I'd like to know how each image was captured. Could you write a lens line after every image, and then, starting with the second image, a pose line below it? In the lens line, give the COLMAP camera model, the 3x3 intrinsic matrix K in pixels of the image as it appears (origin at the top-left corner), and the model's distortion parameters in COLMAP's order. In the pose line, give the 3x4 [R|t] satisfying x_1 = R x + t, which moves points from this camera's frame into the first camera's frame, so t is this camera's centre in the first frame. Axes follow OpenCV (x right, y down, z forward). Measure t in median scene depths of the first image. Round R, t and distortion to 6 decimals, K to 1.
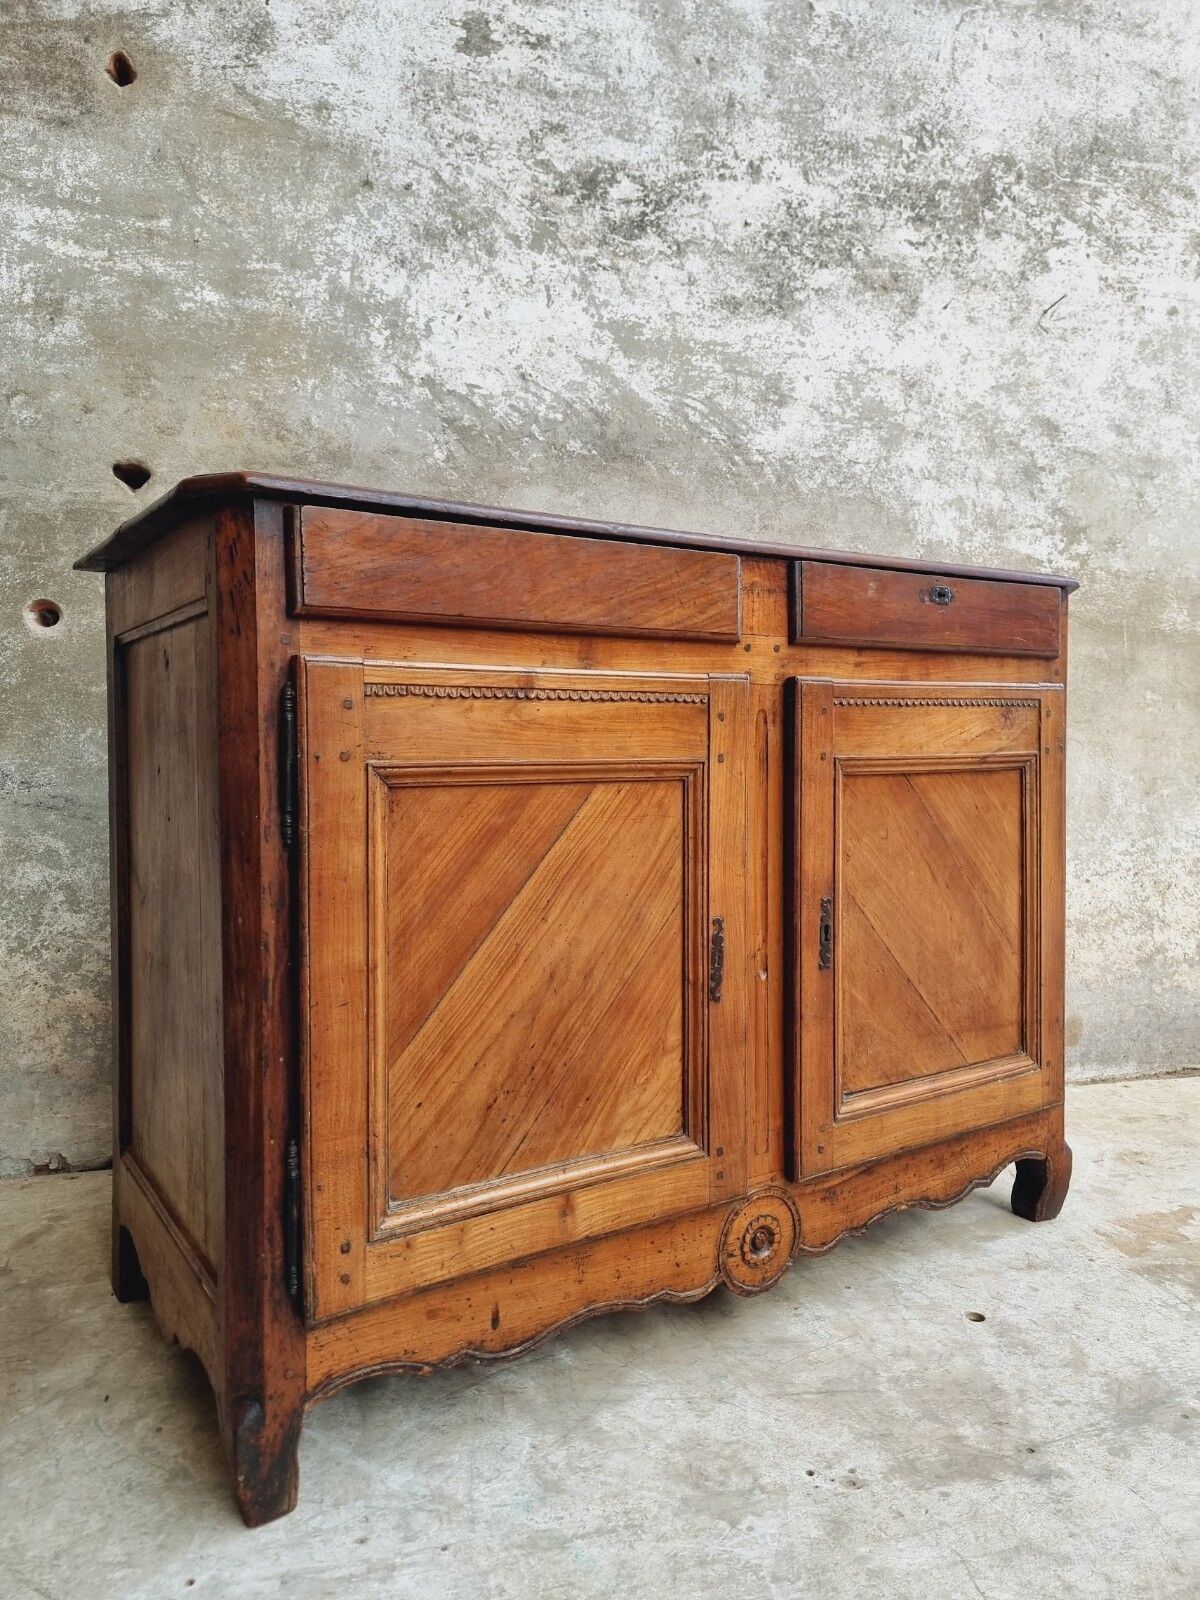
lens RADIAL K [[1116.3, 0, 599.0], [0, 1116.3, 790.6], [0, 0, 1]] dist [0.053346, -0.056951]
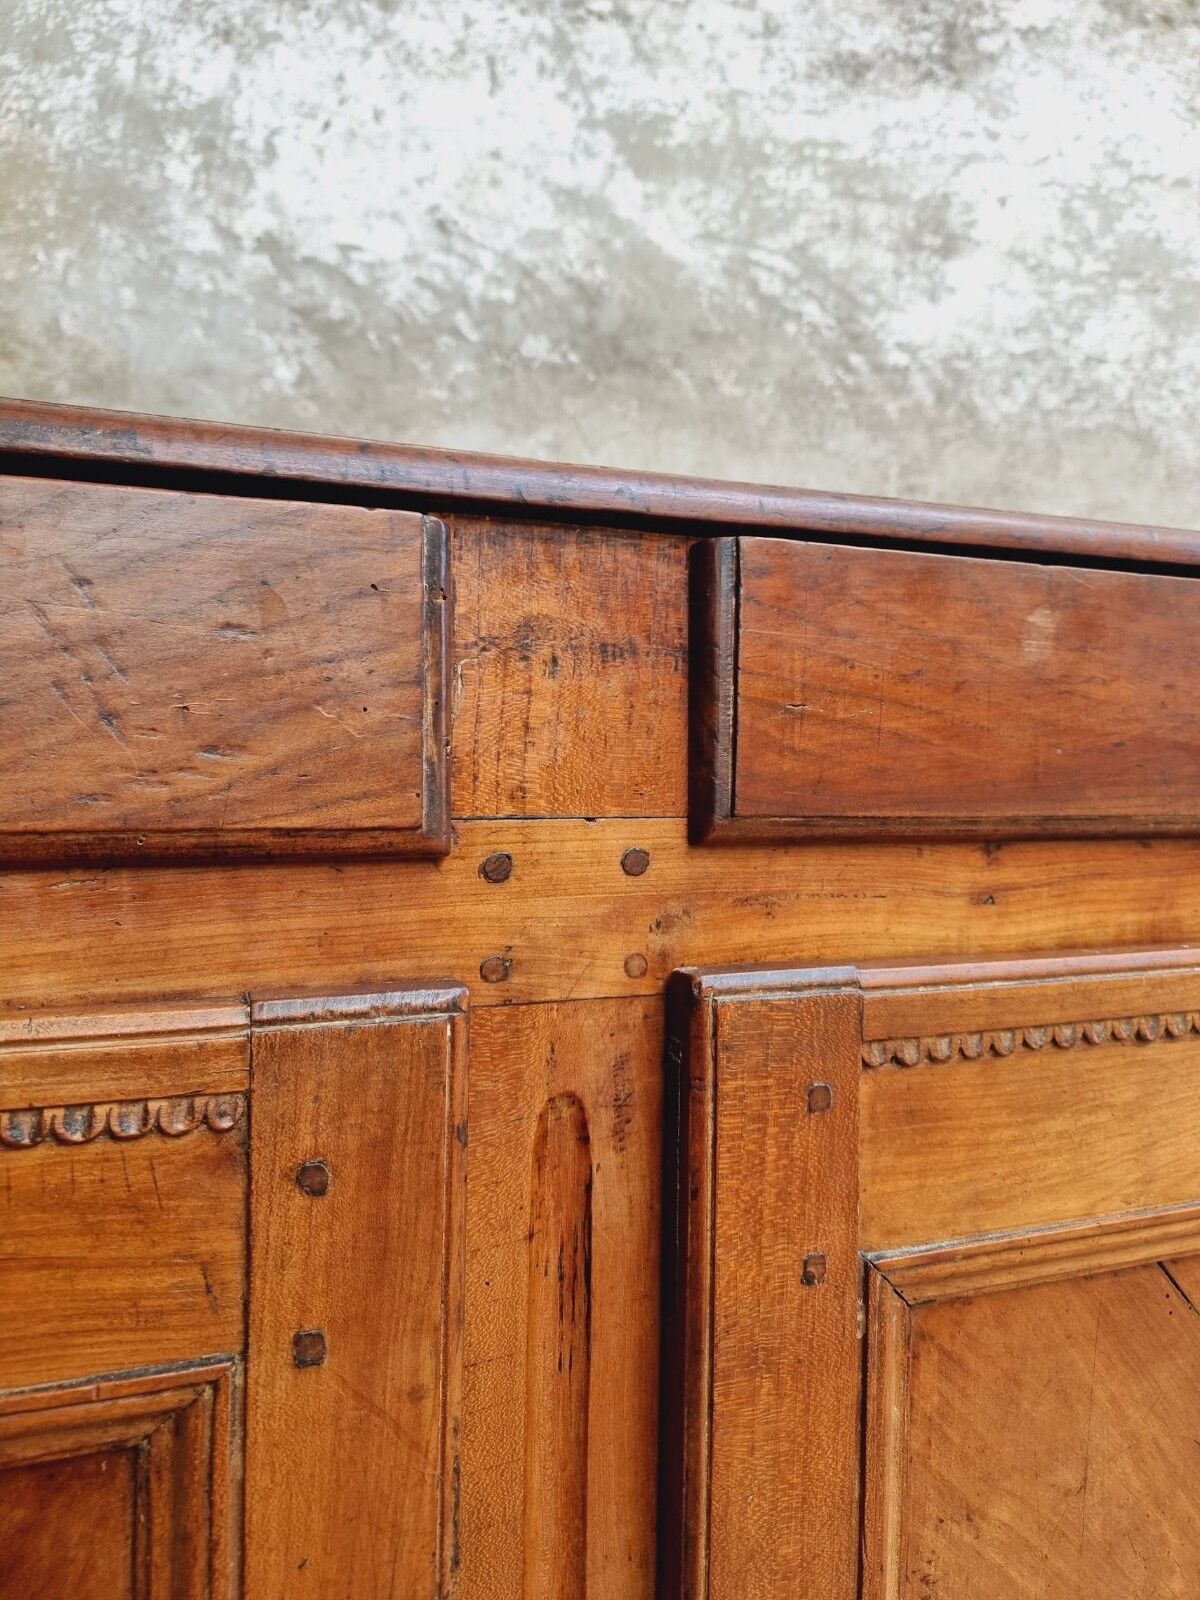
lens RADIAL K [[1139.7, 0, 604.1], [0, 1139.7, 787.5], [0, 0, 1]] dist [0.052061, -0.064106]
pose [[0.974993, 0.025941, -0.220717, 0.137011], [-0.028954, 0.999526, -0.010426, -0.091998], [0.220342, 0.016556, 0.975282, 0.472717]]
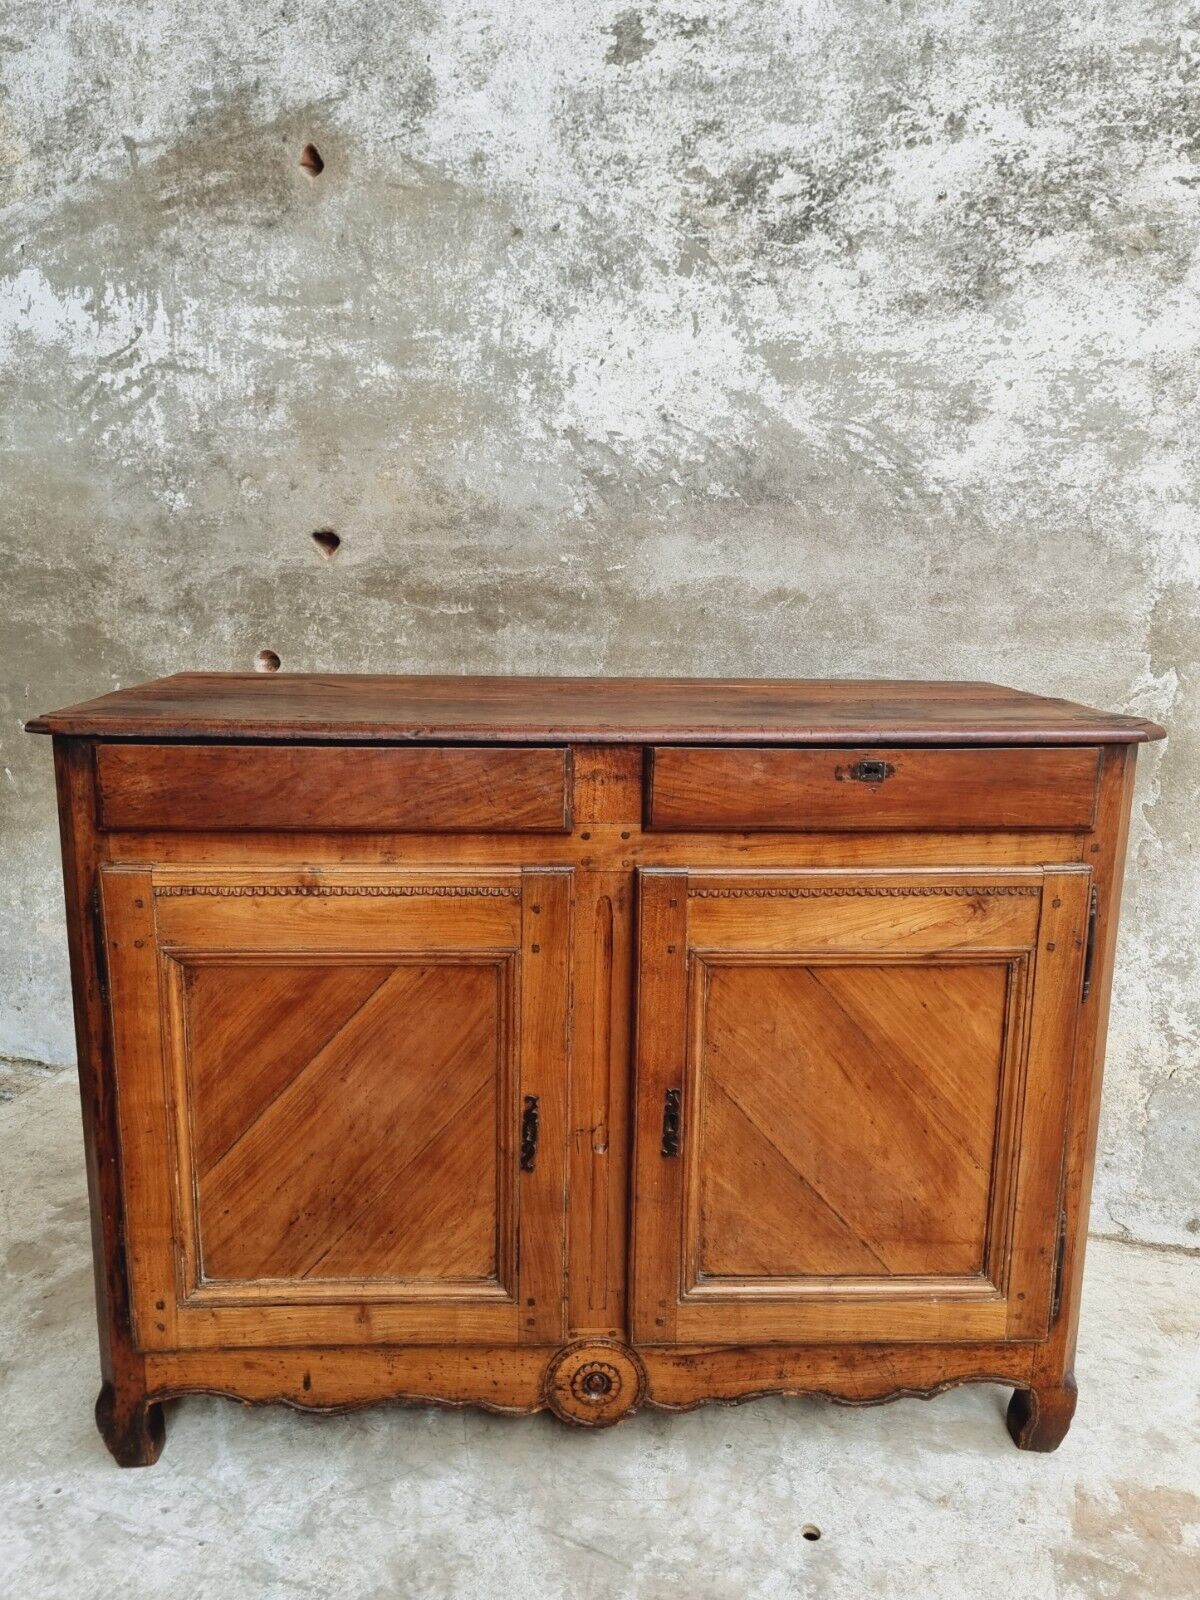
lens RADIAL K [[1139.7, 0, 589.9], [0, 1139.7, 820.1], [0, 0, 1]] dist [0.052061, -0.064106]
pose [[0.855407, 0.126075, -0.502379, 0.401122], [-0.040575, 0.983254, 0.177667, -0.201585], [0.516365, -0.131593, 0.846198, 0.104568]]
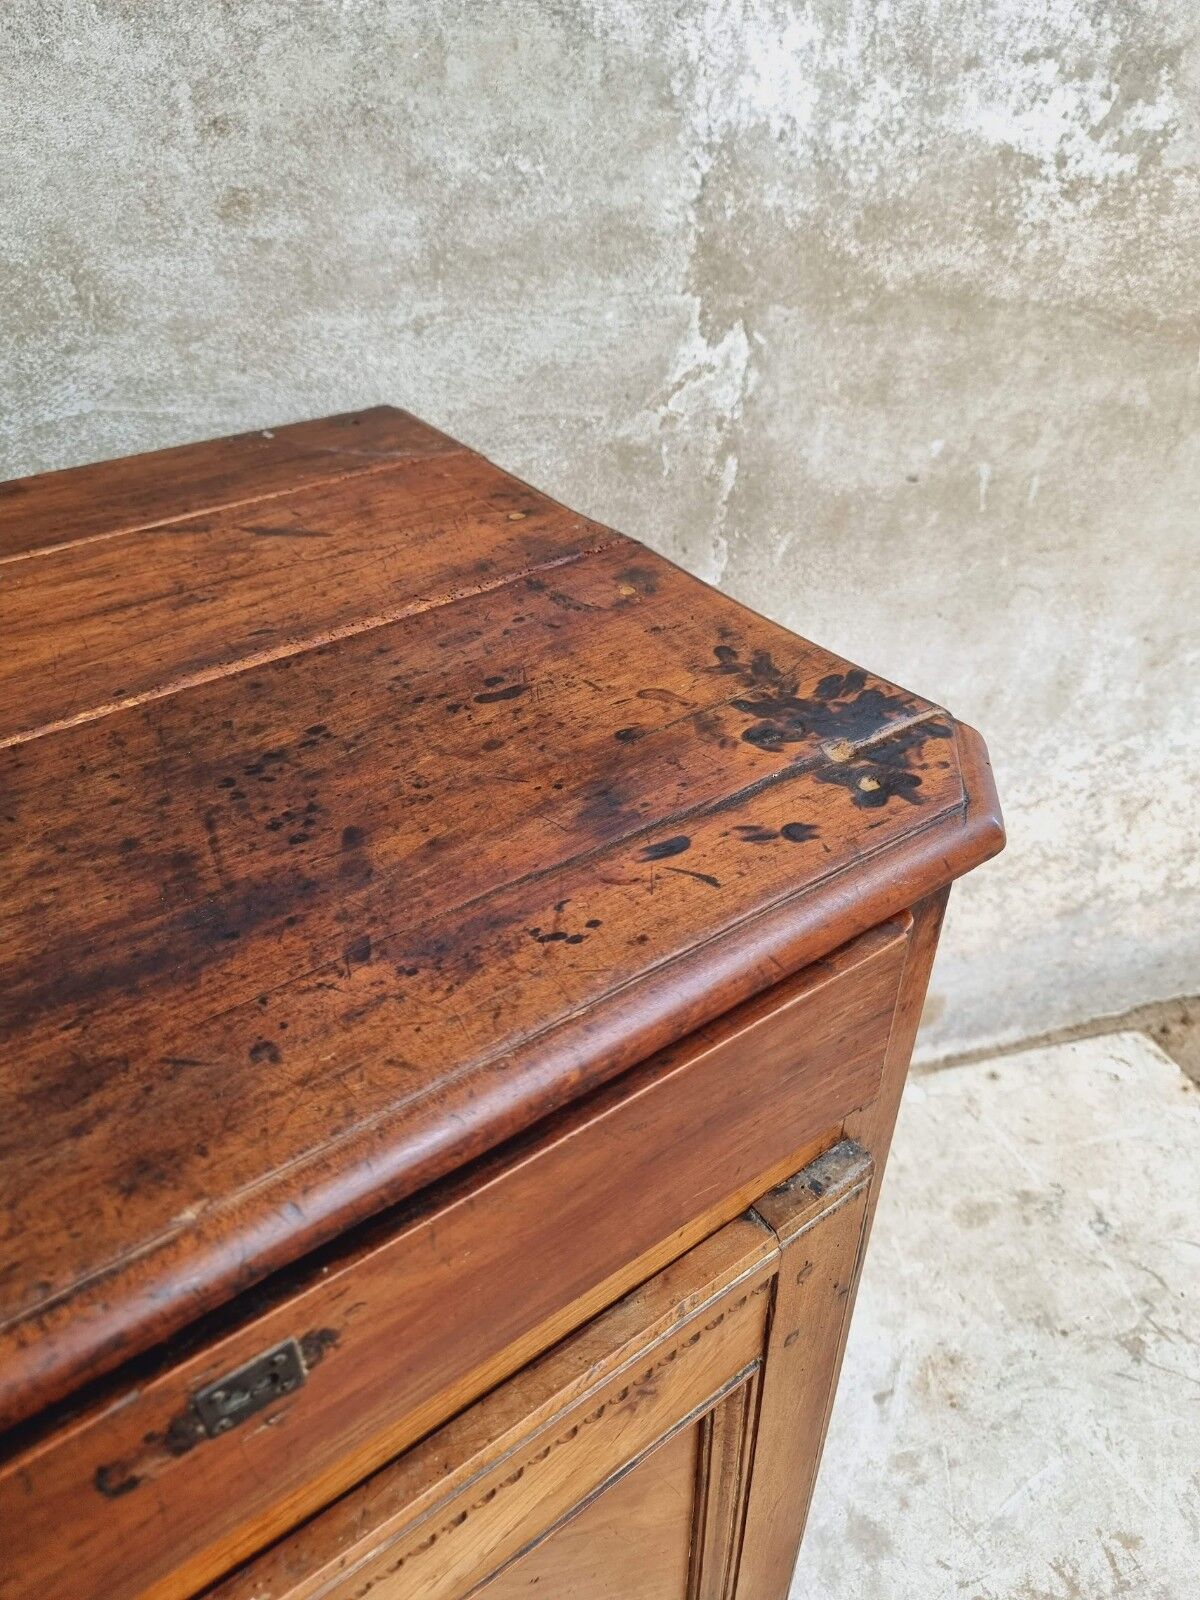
lens RADIAL K [[1116.3, 0, 591.1], [0, 1116.3, 795.9], [0, 0, 1]] dist [0.053346, -0.056951]
pose [[0.999864, -0.015446, 0.005863, 0.265361], [0.009392, 0.823348, 0.567460, -0.272059], [-0.013592, -0.567327, 0.823380, 0.636657]]
